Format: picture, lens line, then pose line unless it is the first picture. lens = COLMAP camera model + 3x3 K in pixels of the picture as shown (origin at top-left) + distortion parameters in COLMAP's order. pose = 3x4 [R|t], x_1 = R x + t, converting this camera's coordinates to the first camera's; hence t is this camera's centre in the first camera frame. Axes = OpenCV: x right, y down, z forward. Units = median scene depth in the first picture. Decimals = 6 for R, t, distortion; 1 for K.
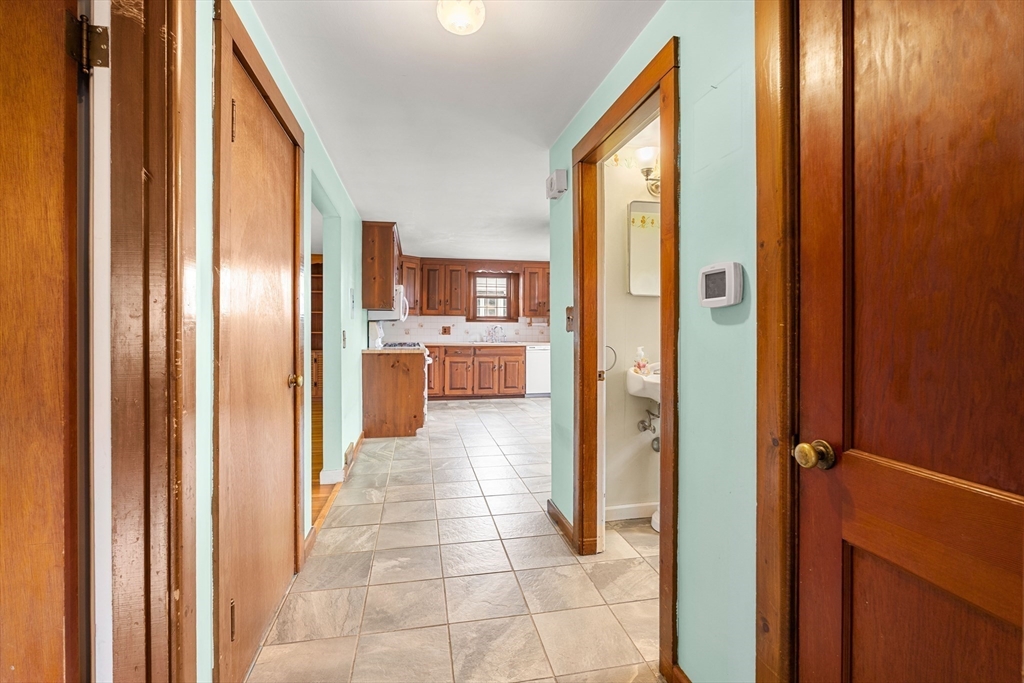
lens RADIAL K [[466.3, 0, 510.4], [0, 466.3, 333.0], [0, 0, 1]] dist [-0.001298, -0.001487]
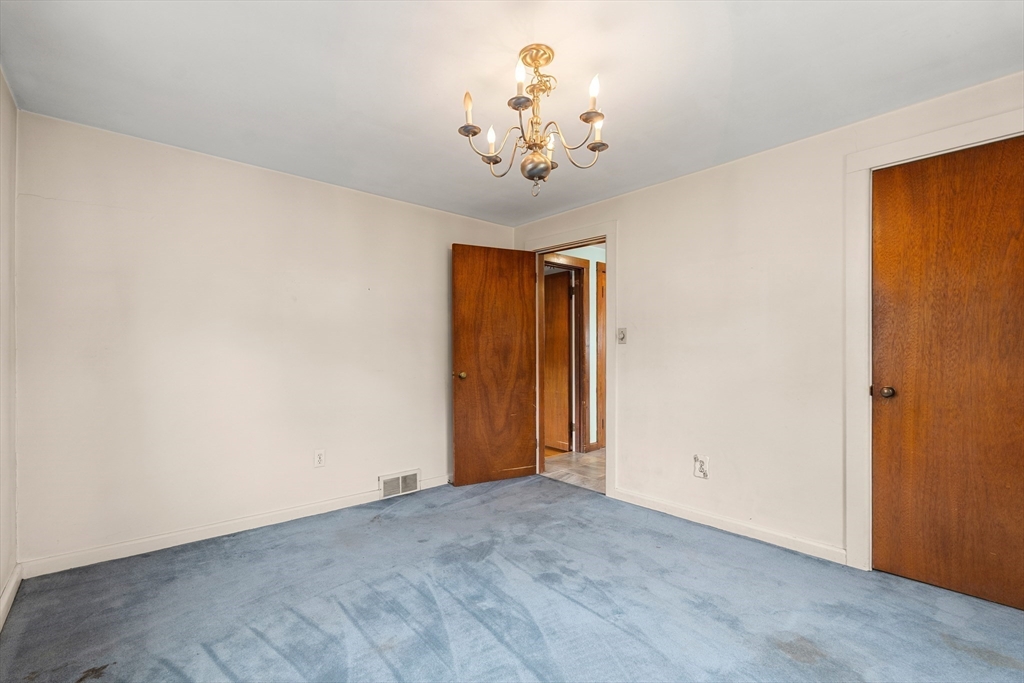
lens RADIAL K [[466.3, 0, 511.6], [0, 466.3, 342.7], [0, 0, 1]] dist [-0.001298, -0.001487]
pose [[0.483517, -0.001368, -0.875334, 3.280406], [-0.010928, 0.999911, -0.007599, 0.003011], [0.875267, 0.013240, 0.483459, -2.065802]]
